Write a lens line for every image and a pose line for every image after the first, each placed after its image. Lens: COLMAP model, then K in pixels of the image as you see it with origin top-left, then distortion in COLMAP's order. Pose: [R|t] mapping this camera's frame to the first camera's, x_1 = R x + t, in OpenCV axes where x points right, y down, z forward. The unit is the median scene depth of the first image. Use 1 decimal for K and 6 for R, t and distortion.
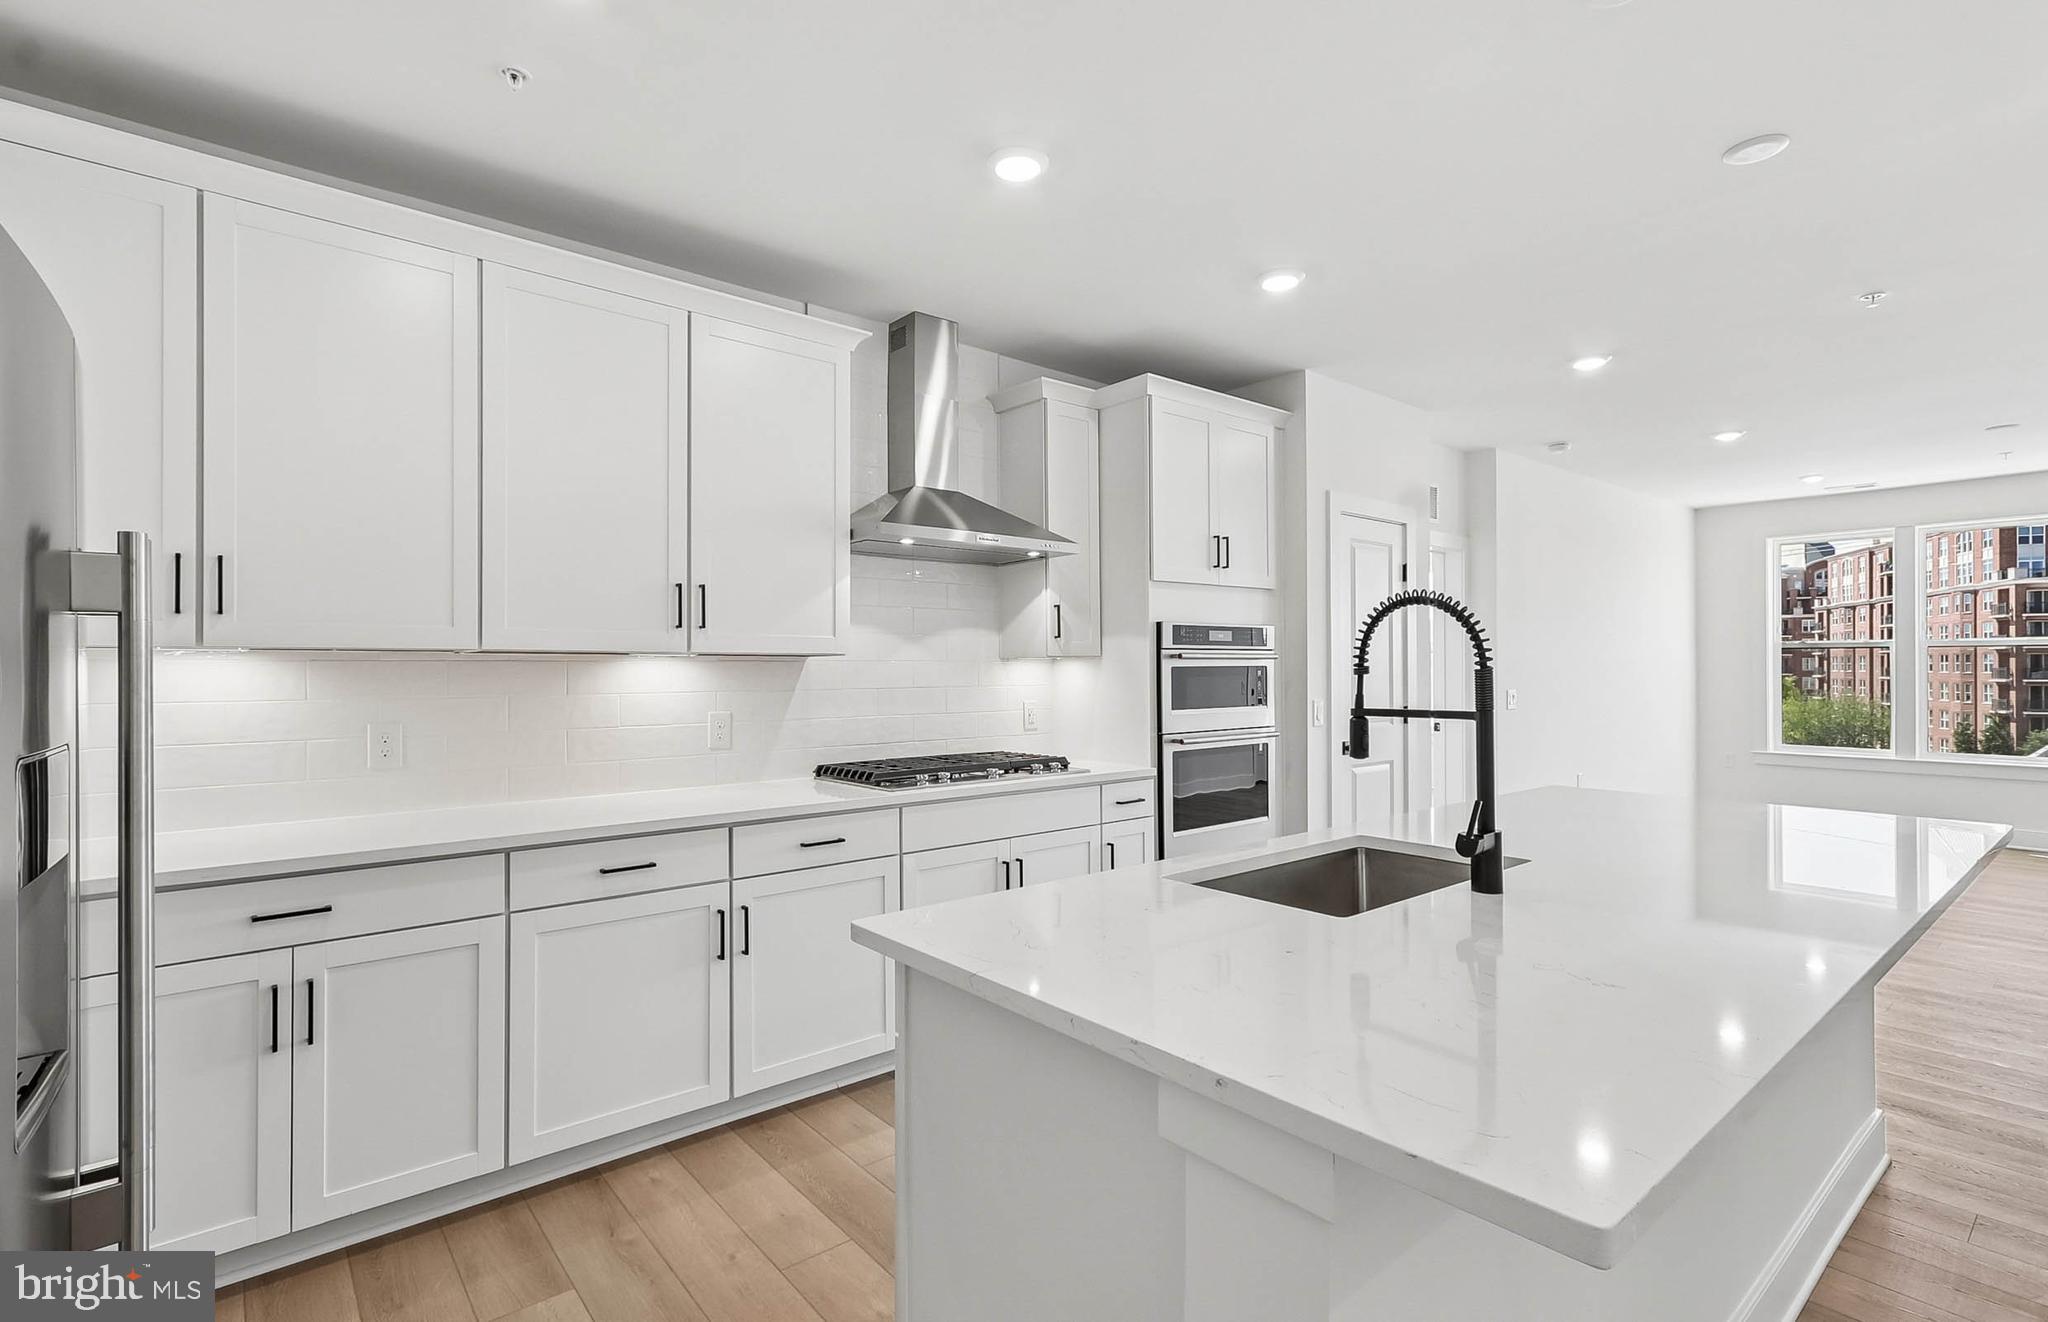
lens RADIAL K [[954.5, 0, 1022.2], [0, 954.5, 664.7], [0, 0, 1]] dist [0.011785, -0.002091]
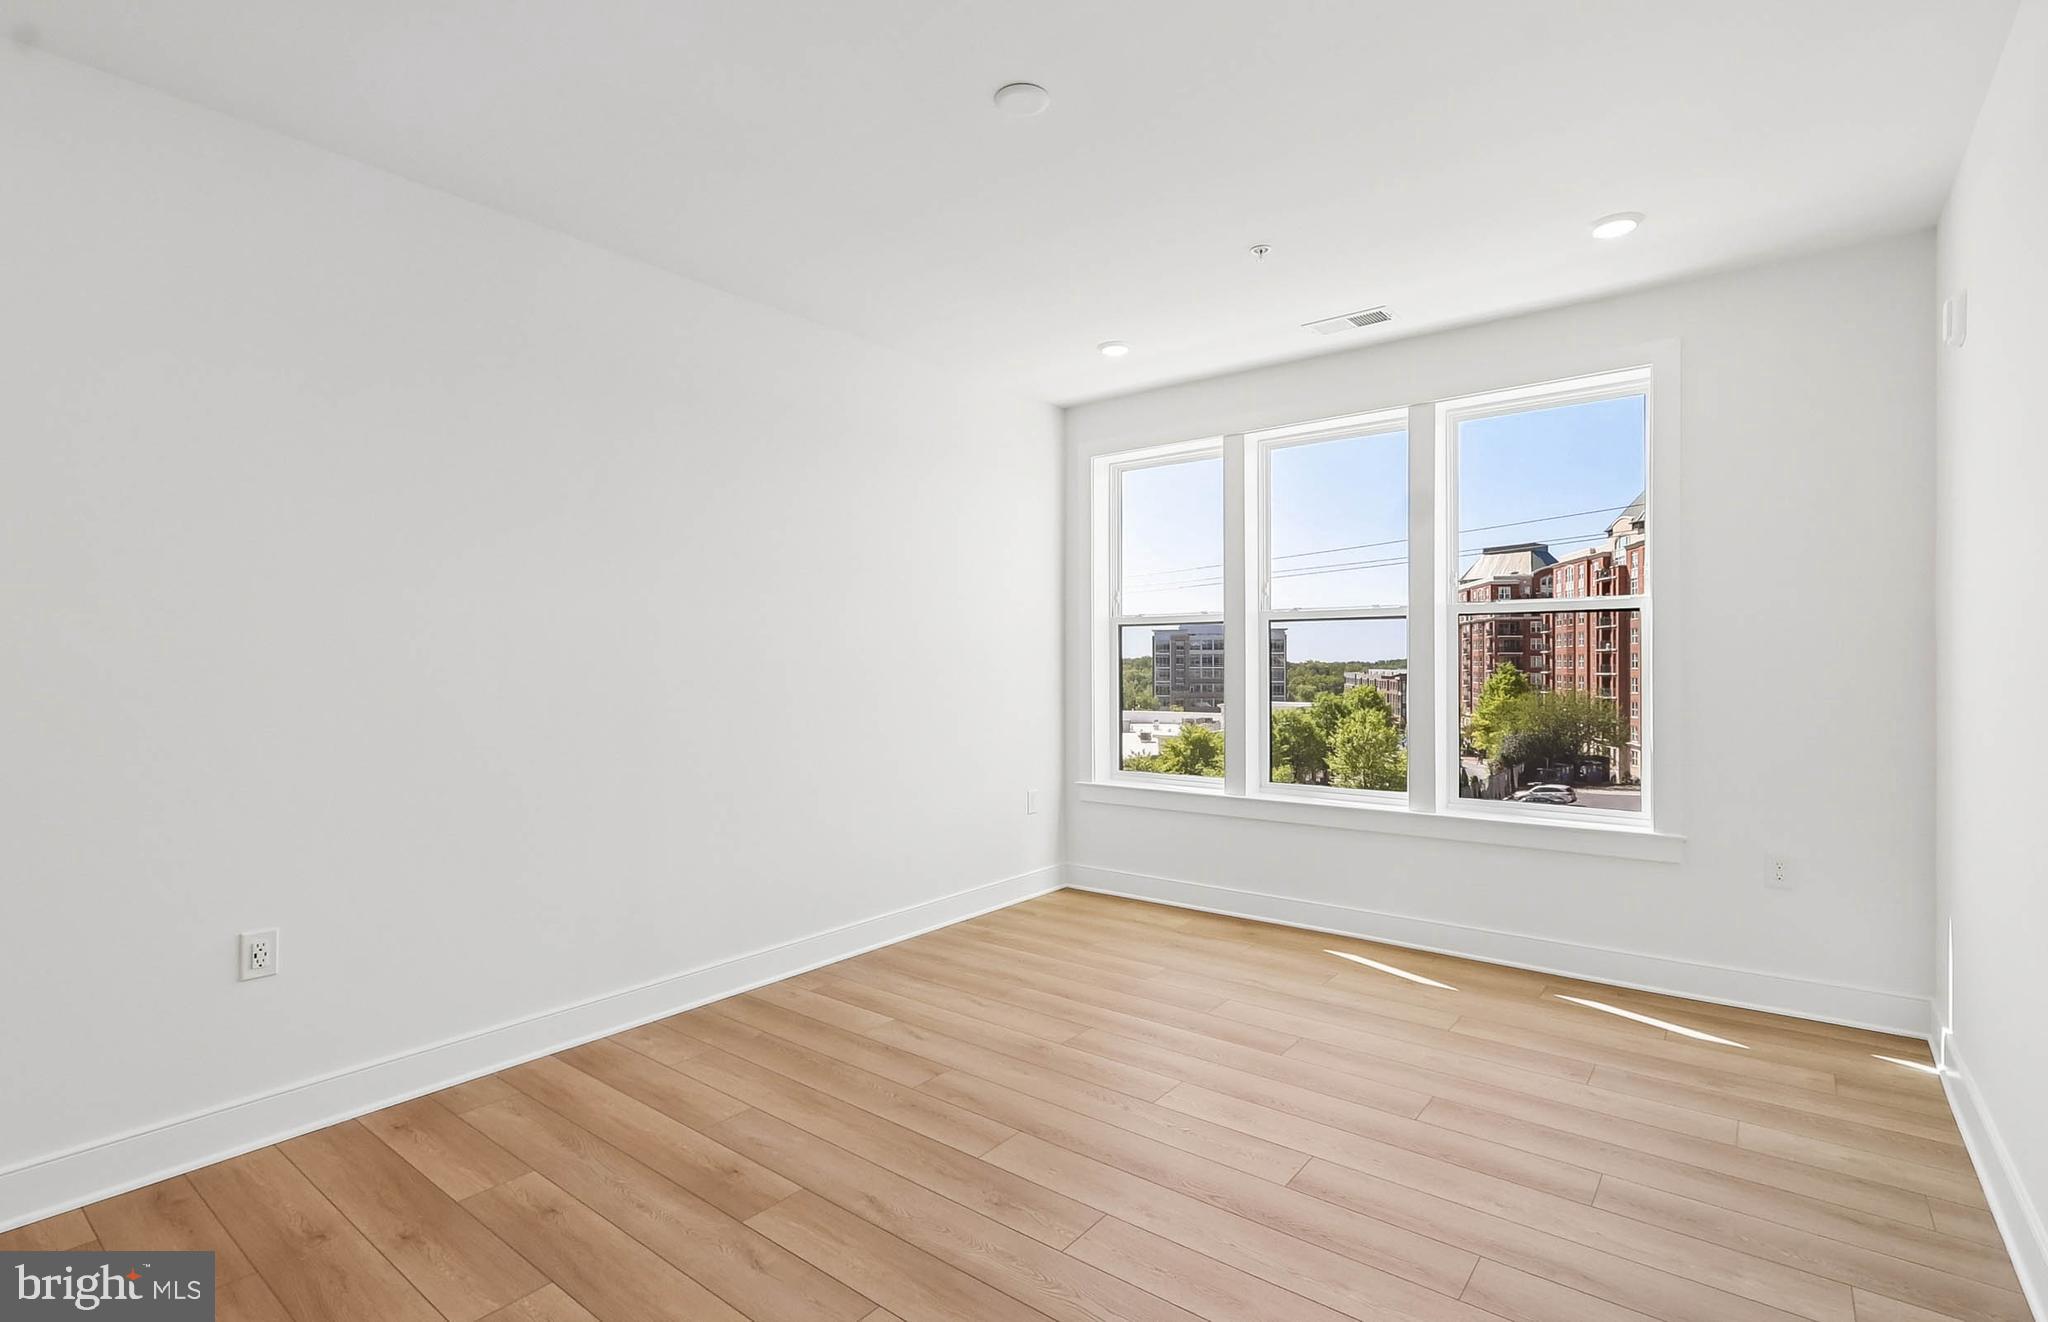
lens RADIAL K [[954.5, 0, 1028.0], [0, 954.5, 672.4], [0, 0, 1]] dist [0.011785, -0.002091]
pose [[0.982046, -0.001041, 0.188641, 1.242136], [-0.001070, 0.999938, 0.011089, 0.016065], [-0.188641, -0.011091, 0.981984, 0.744813]]
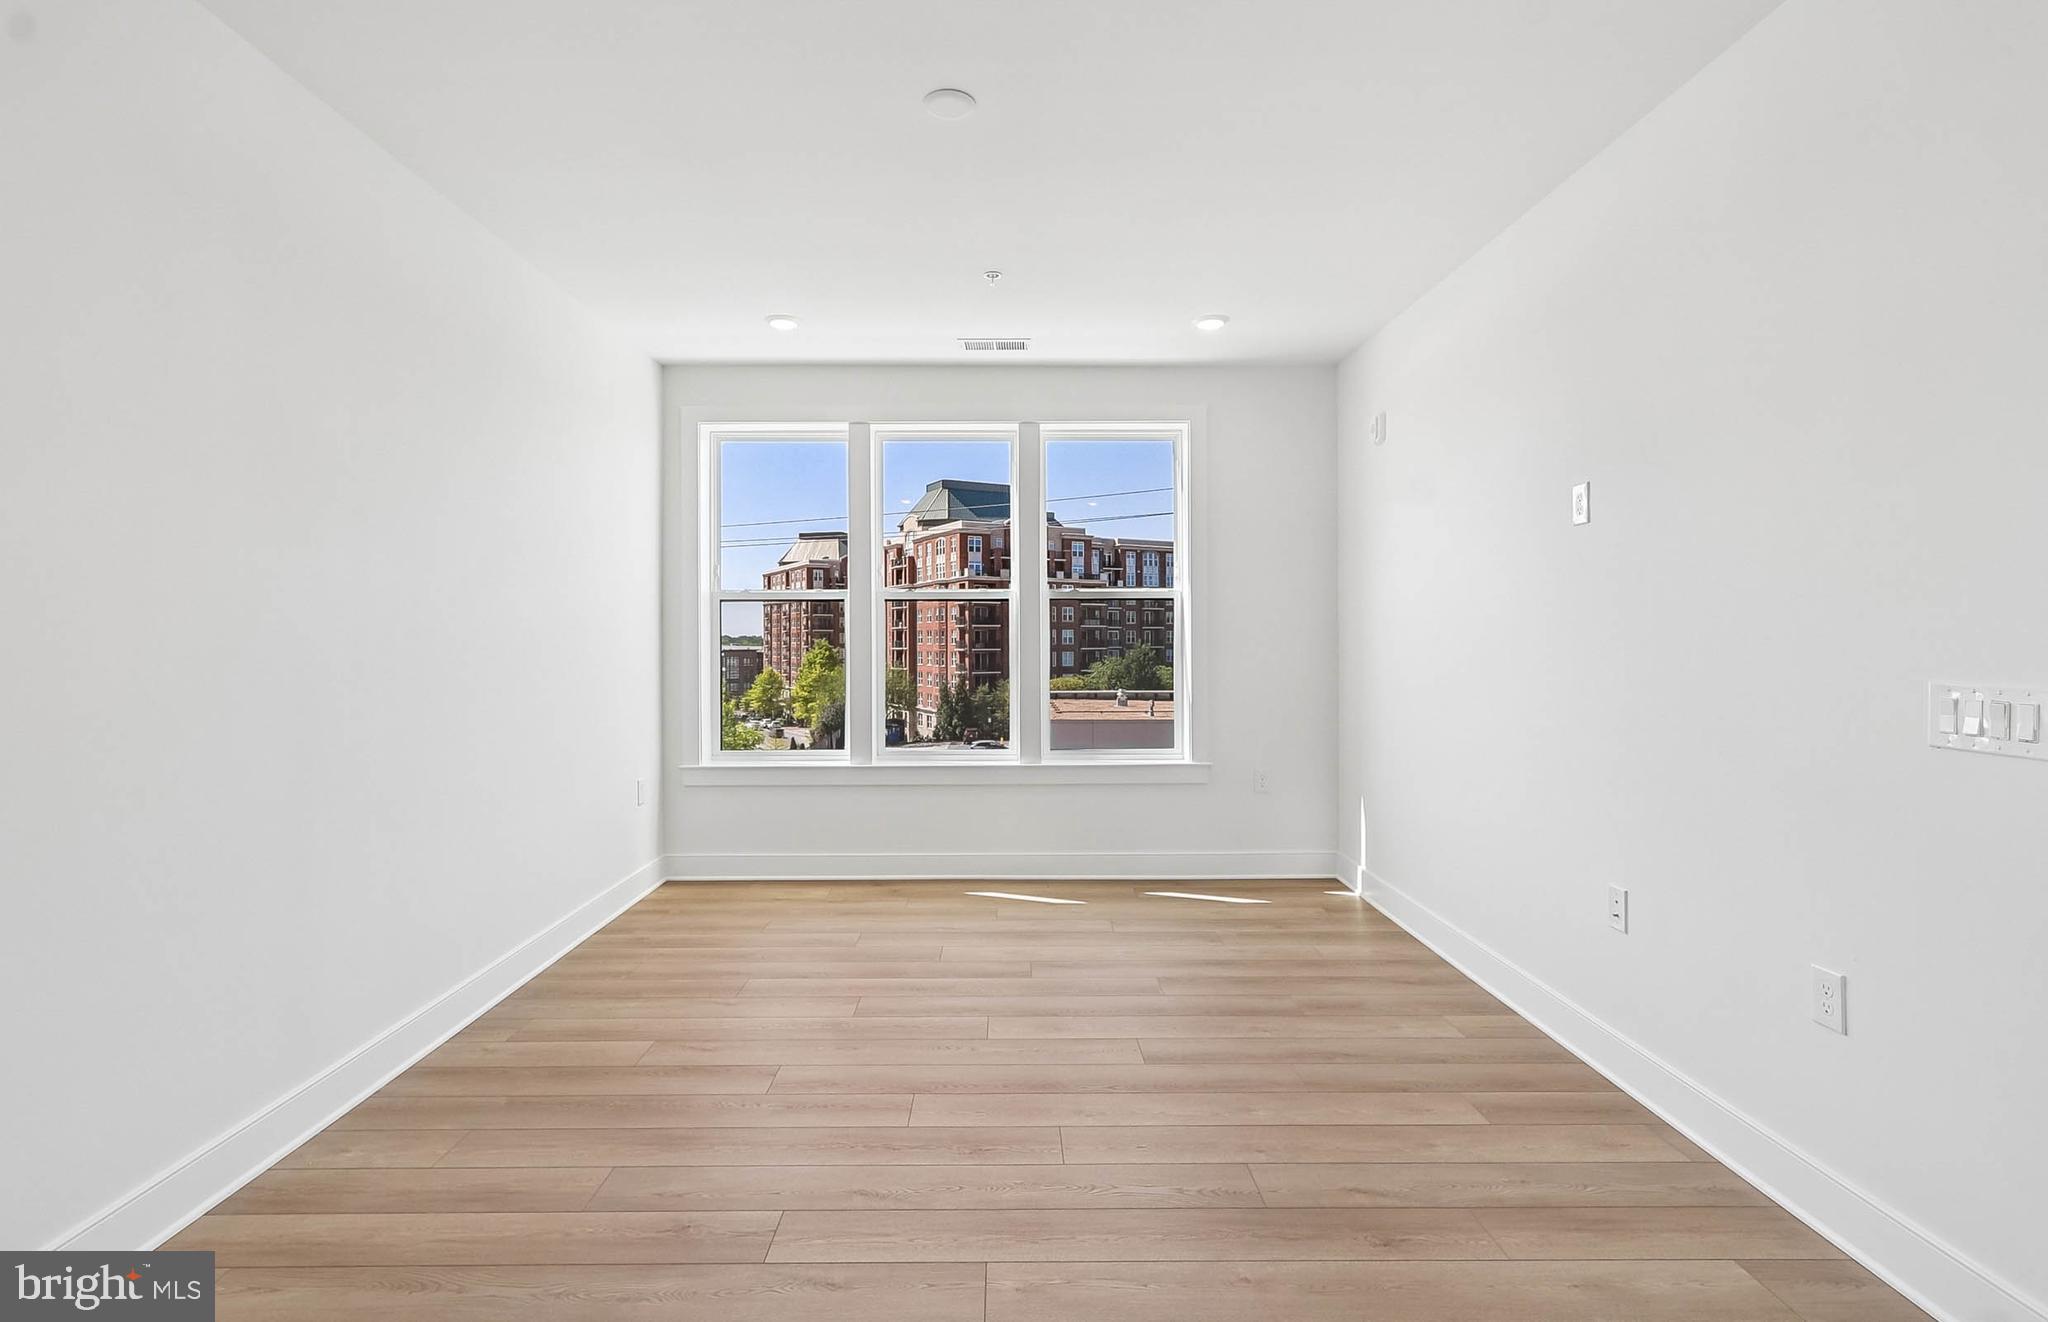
lens RADIAL K [[954.5, 0, 1015.0], [0, 954.5, 648.1], [0, 0, 1]] dist [0.011785, -0.002091]
pose [[0.651606, -0.006863, 0.758526, 0.893002], [-0.000882, 0.999952, 0.009805, 0.016233], [-0.758557, -0.007058, 0.651569, 0.895267]]
